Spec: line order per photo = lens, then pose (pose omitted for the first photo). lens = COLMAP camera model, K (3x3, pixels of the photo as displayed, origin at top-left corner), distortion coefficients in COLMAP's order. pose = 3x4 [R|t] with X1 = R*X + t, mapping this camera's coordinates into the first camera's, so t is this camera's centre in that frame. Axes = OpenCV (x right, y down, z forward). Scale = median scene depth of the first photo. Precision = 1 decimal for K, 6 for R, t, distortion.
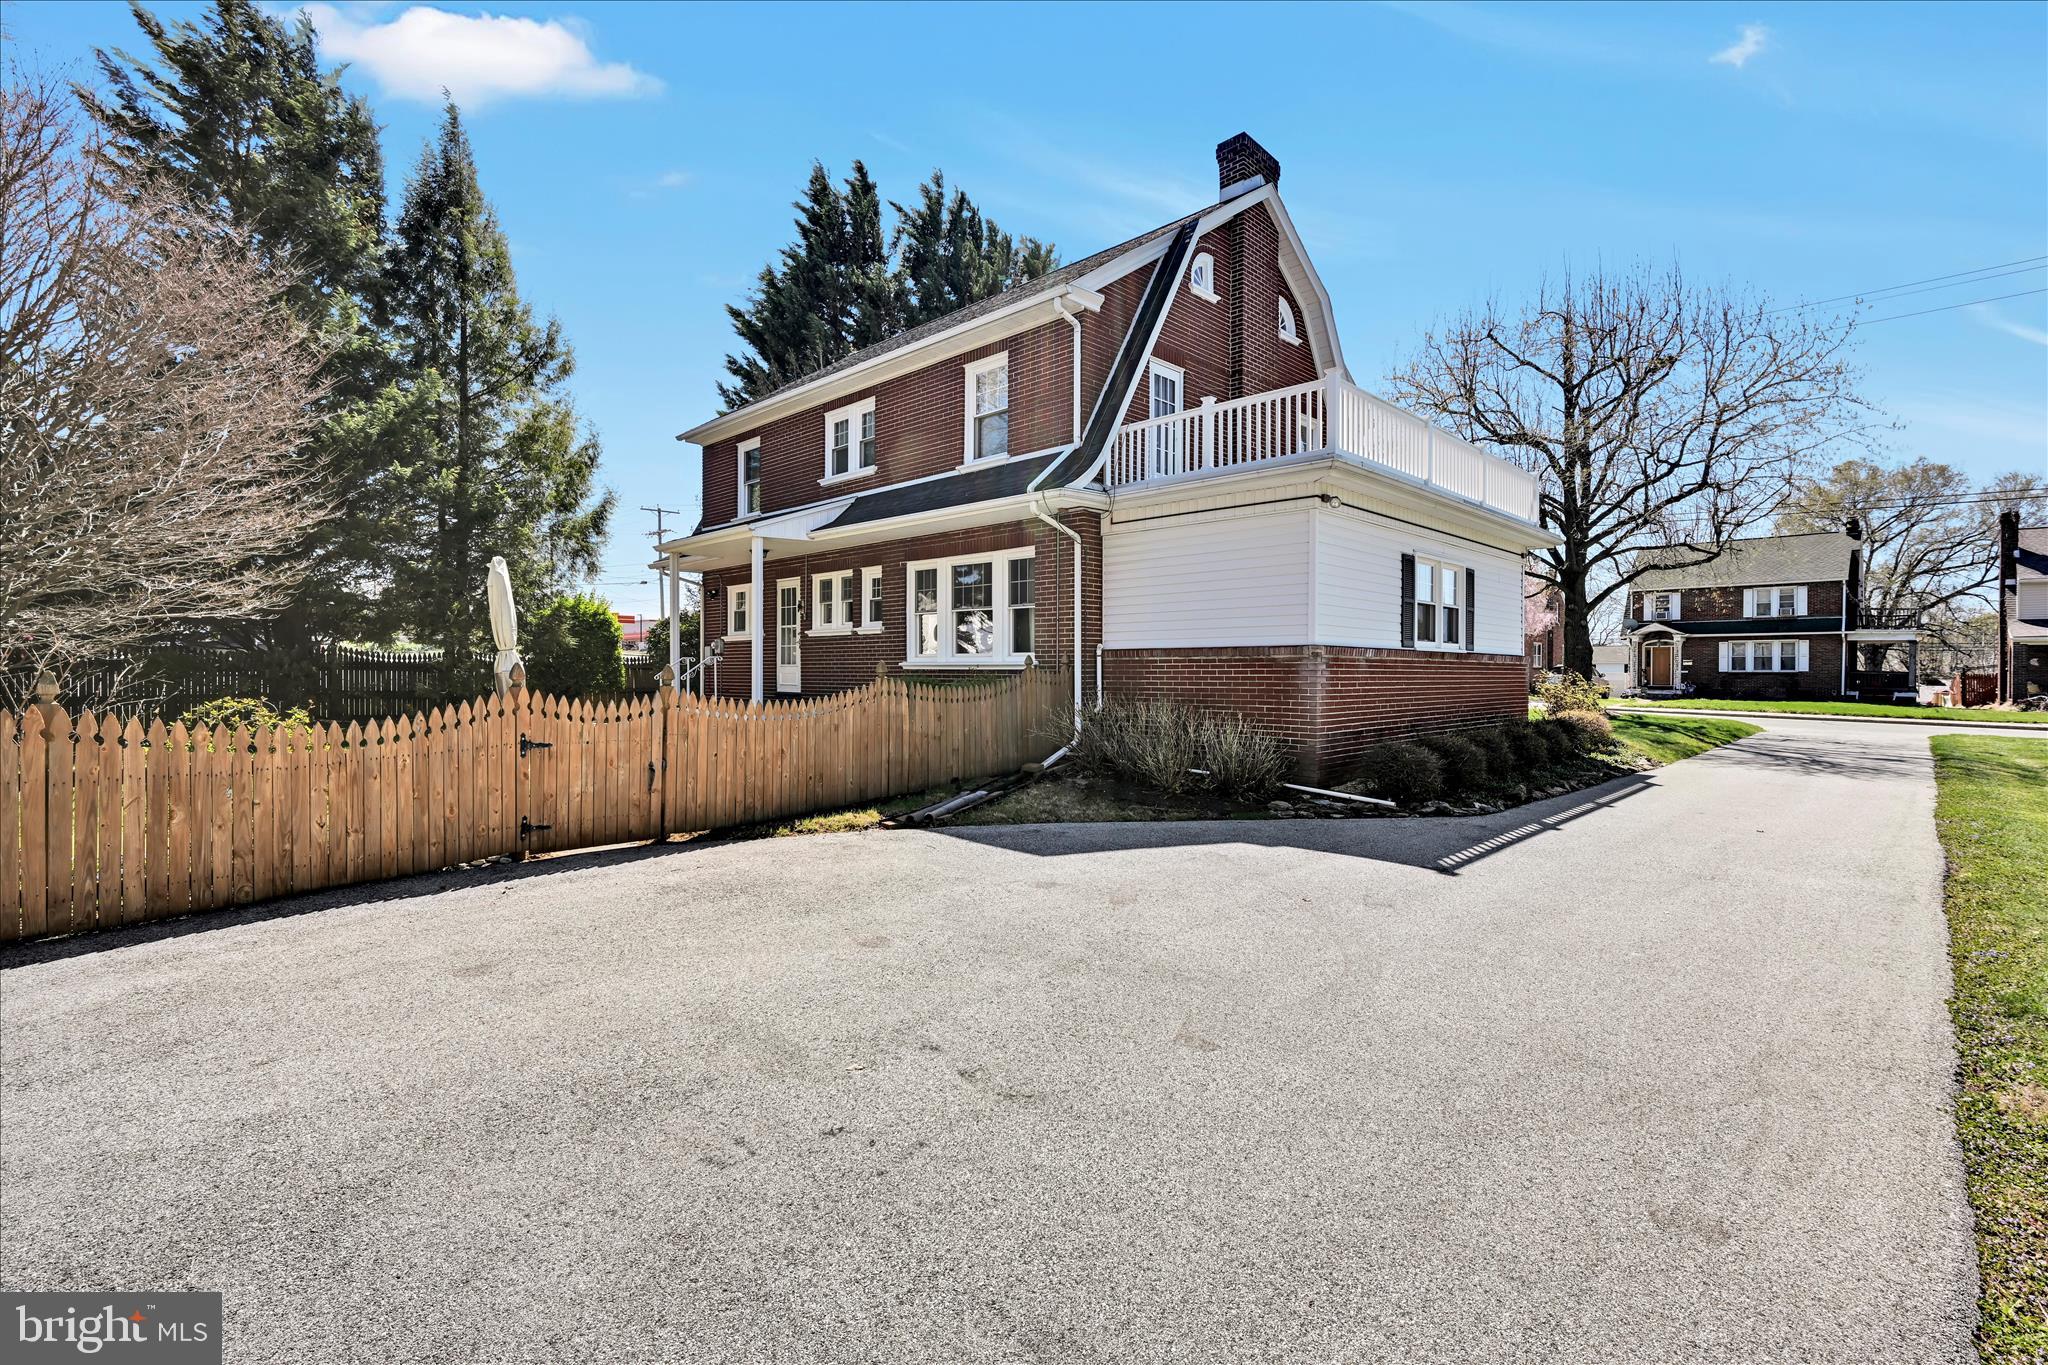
lens RADIAL K [[925.7, 0, 1028.5], [0, 925.7, 676.7], [0, 0, 1]] dist [0.004834, 0.000432]
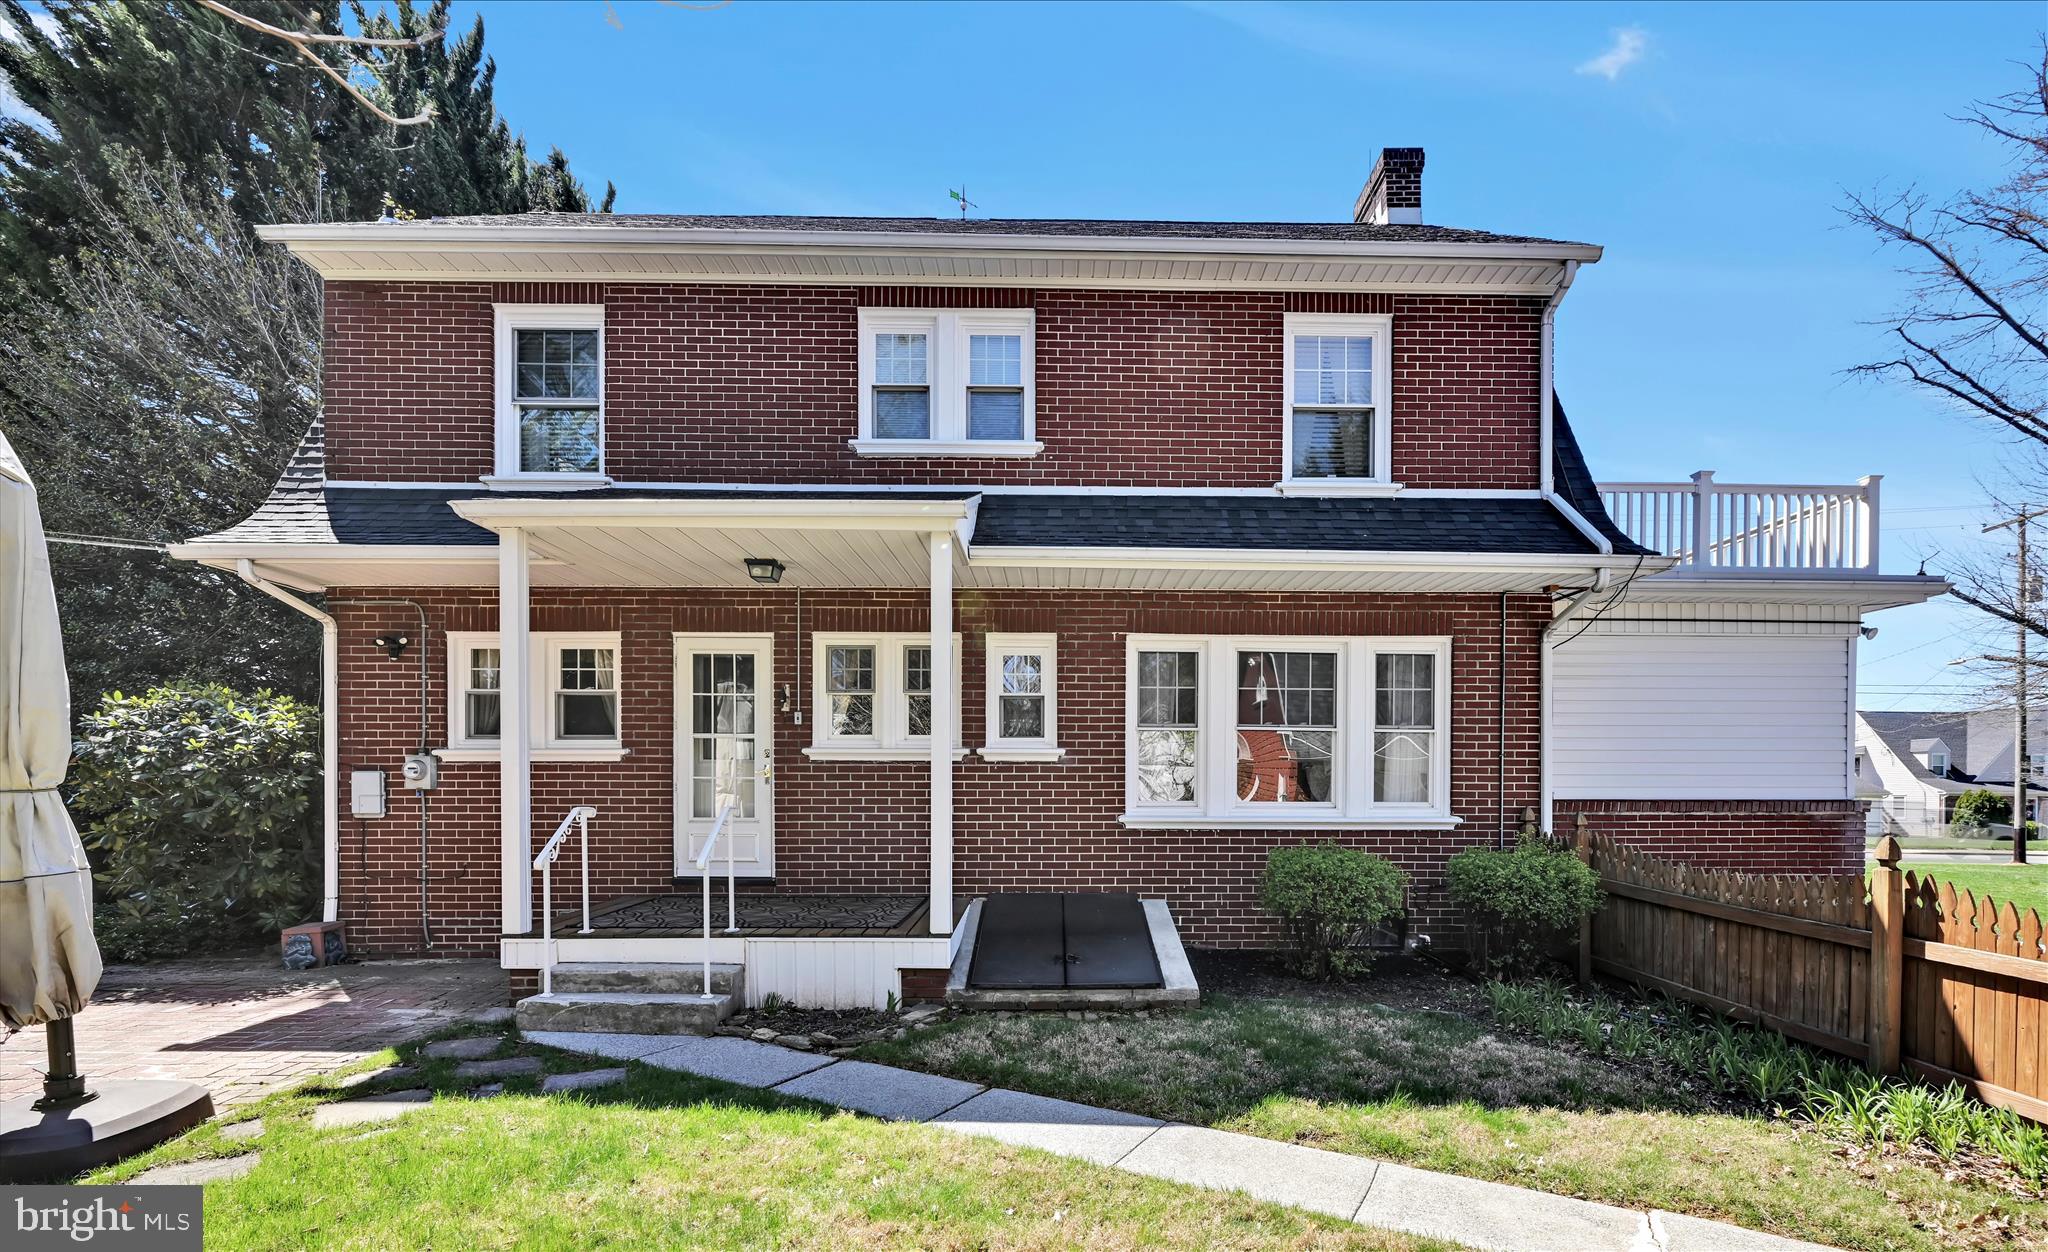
lens RADIAL K [[1033.3, 0, 1046.5], [0, 1033.3, 839.0], [0, 0, 1]] dist [0.000887, -0.000259]
pose [[0.695803, -0.008917, 0.718177, -0.651342], [0.003882, 0.999955, 0.008654, -0.007866], [-0.718222, -0.003234, 0.695806, 0.651024]]
